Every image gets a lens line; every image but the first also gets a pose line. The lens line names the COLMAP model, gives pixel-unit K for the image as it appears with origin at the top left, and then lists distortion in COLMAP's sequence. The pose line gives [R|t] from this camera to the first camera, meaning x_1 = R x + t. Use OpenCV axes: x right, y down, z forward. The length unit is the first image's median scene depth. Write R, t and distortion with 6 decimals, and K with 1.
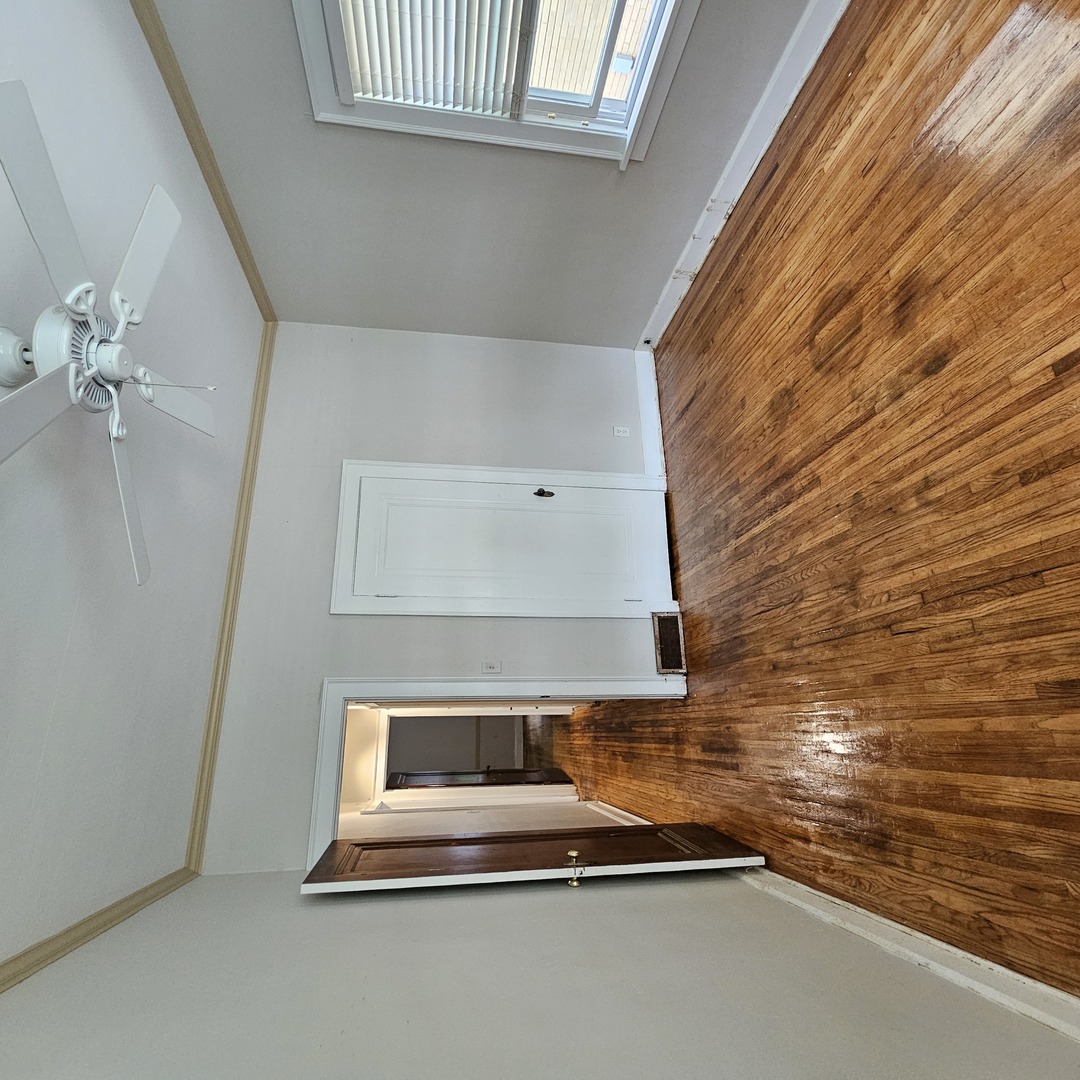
lens RADIAL K [[595.1, 0, 537.0], [0, 595.1, 538.9], [0, 0, 1]] dist [0.001664, -0.001828]
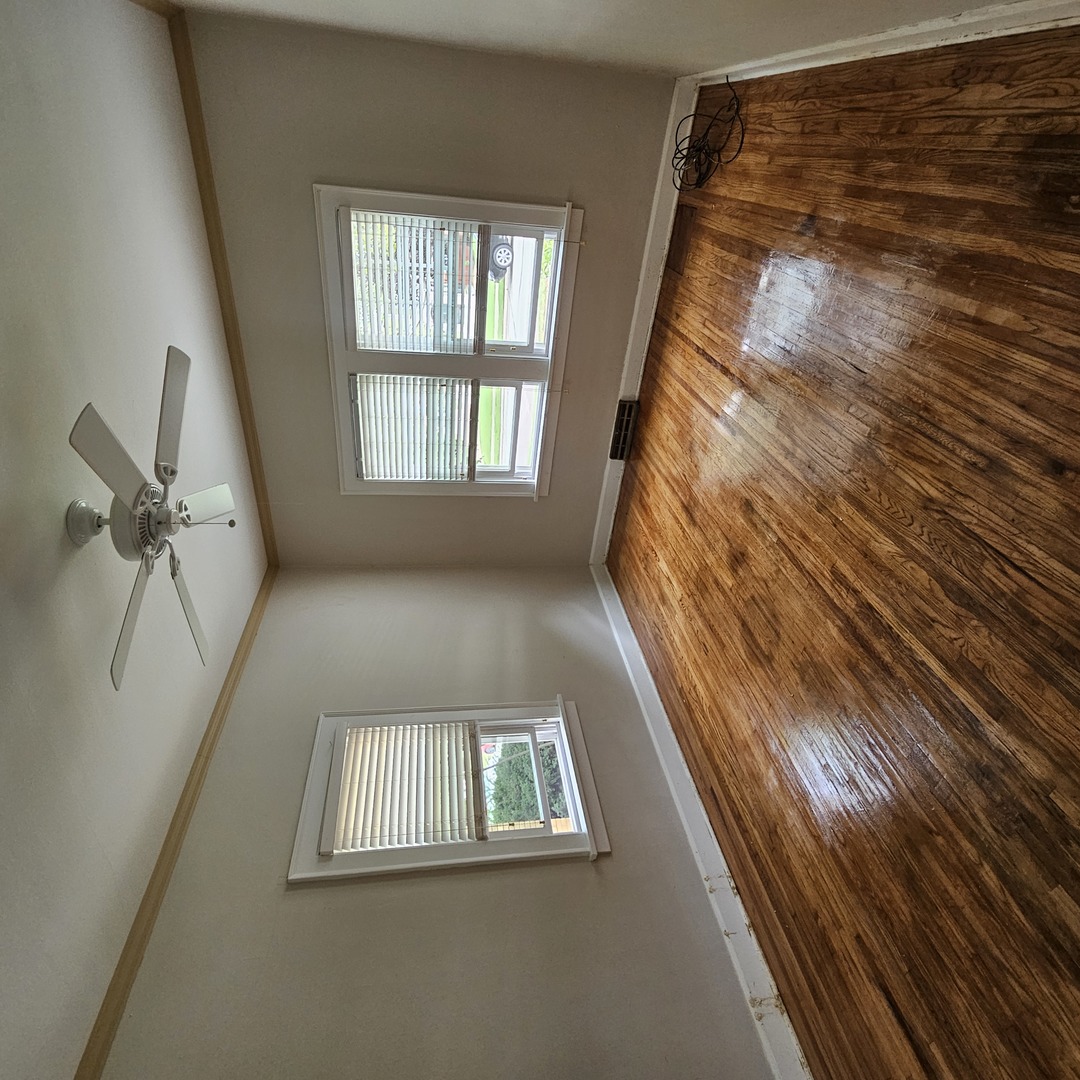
lens RADIAL K [[595.1, 0, 537.0], [0, 595.1, 538.9], [0, 0, 1]] dist [0.001664, -0.001828]
pose [[0.952573, -0.102448, 0.286547, -0.212095], [0.165179, -0.616767, -0.769620, 0.541850], [0.255579, 0.780450, -0.570593, 1.318801]]
